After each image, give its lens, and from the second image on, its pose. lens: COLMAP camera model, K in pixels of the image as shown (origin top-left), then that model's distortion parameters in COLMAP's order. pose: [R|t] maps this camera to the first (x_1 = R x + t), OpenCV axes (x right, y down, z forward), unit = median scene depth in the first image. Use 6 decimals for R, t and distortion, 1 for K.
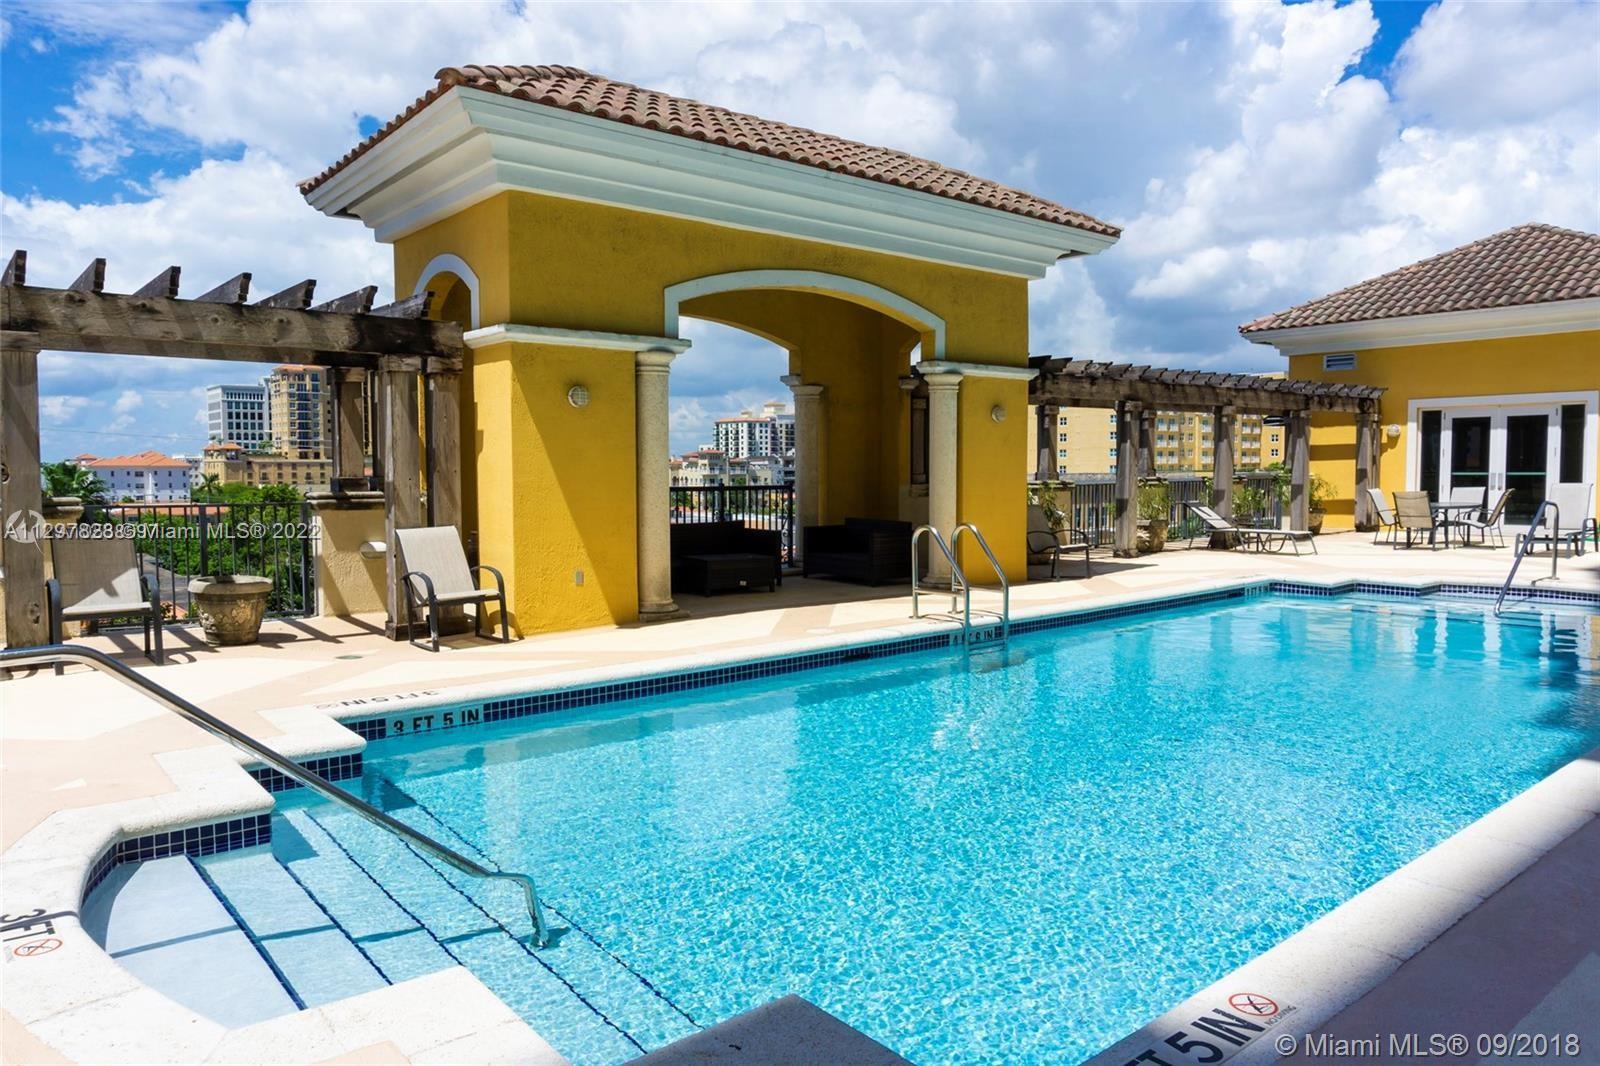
lens RADIAL K [[1065.6, 0, 794.8], [0, 1065.6, 509.0], [0, 0, 1]] dist [-0.047065, 0.000362]
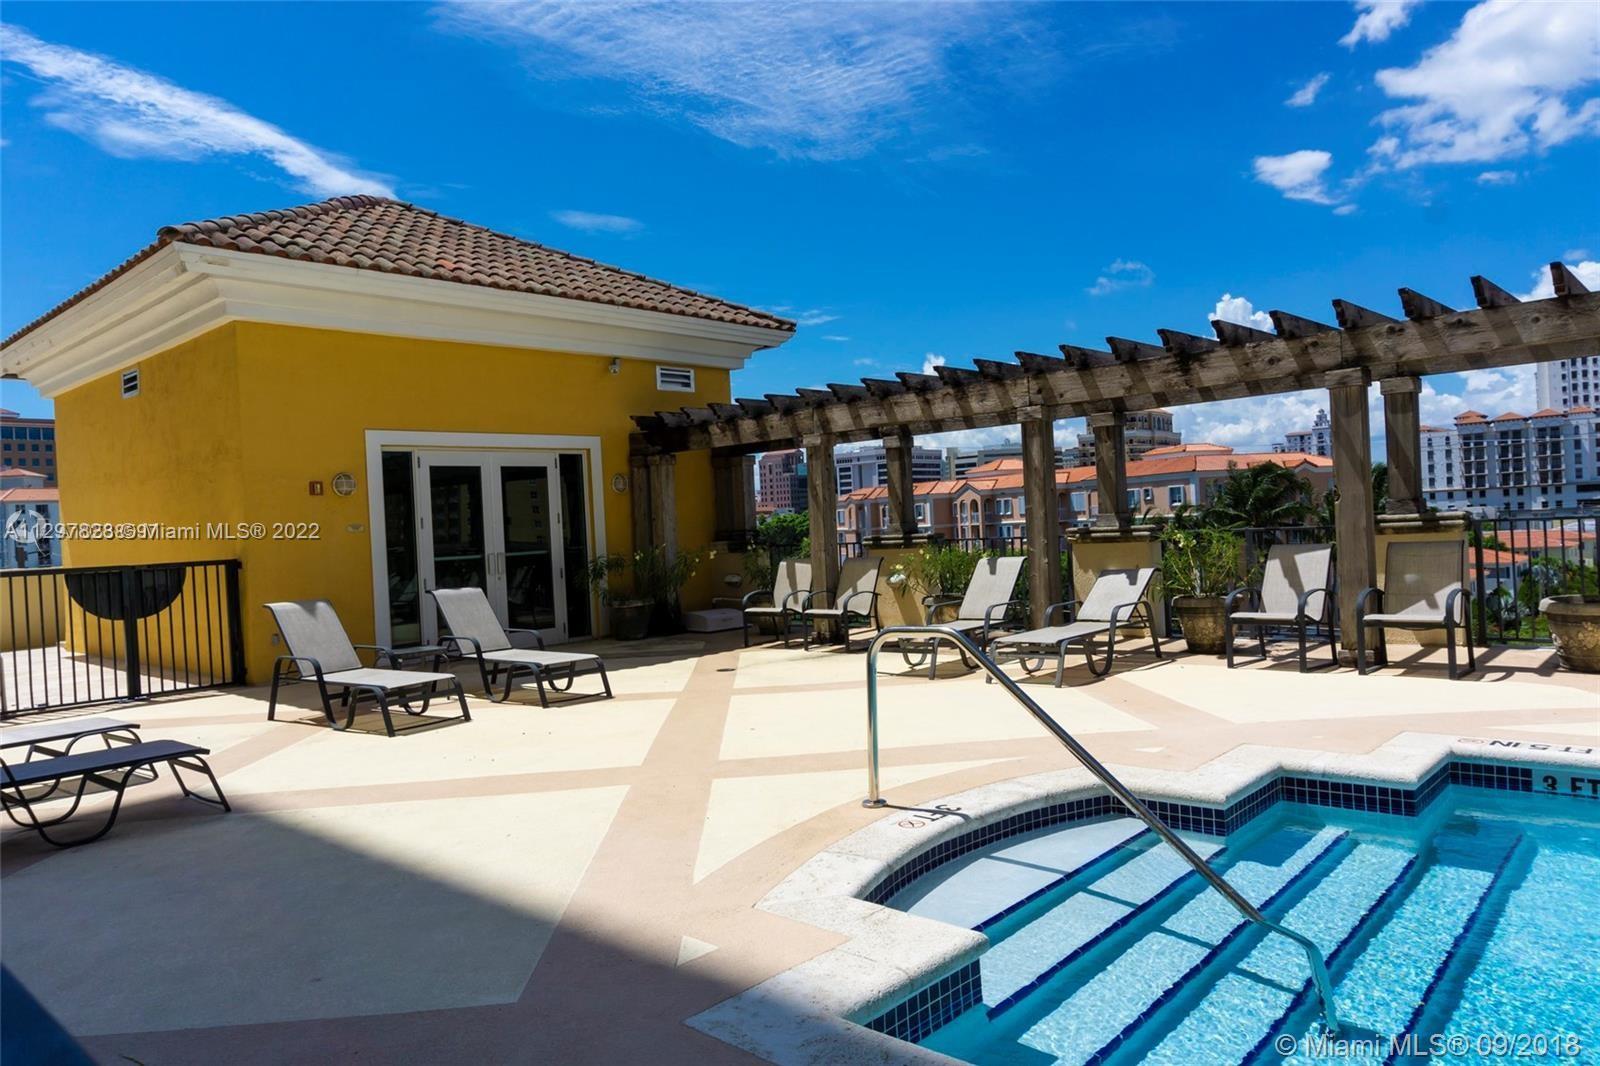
lens RADIAL K [[1061.8, 0, 800.0], [0, 1061.8, 533.0], [0, 0, 1]] dist [0.005840, 0.000144]
pose [[0.139478, 0.001853, -0.990223, 0.303655], [0.022367, 0.999737, 0.005021, -0.010213], [0.989972, -0.022849, 0.139400, 0.223412]]
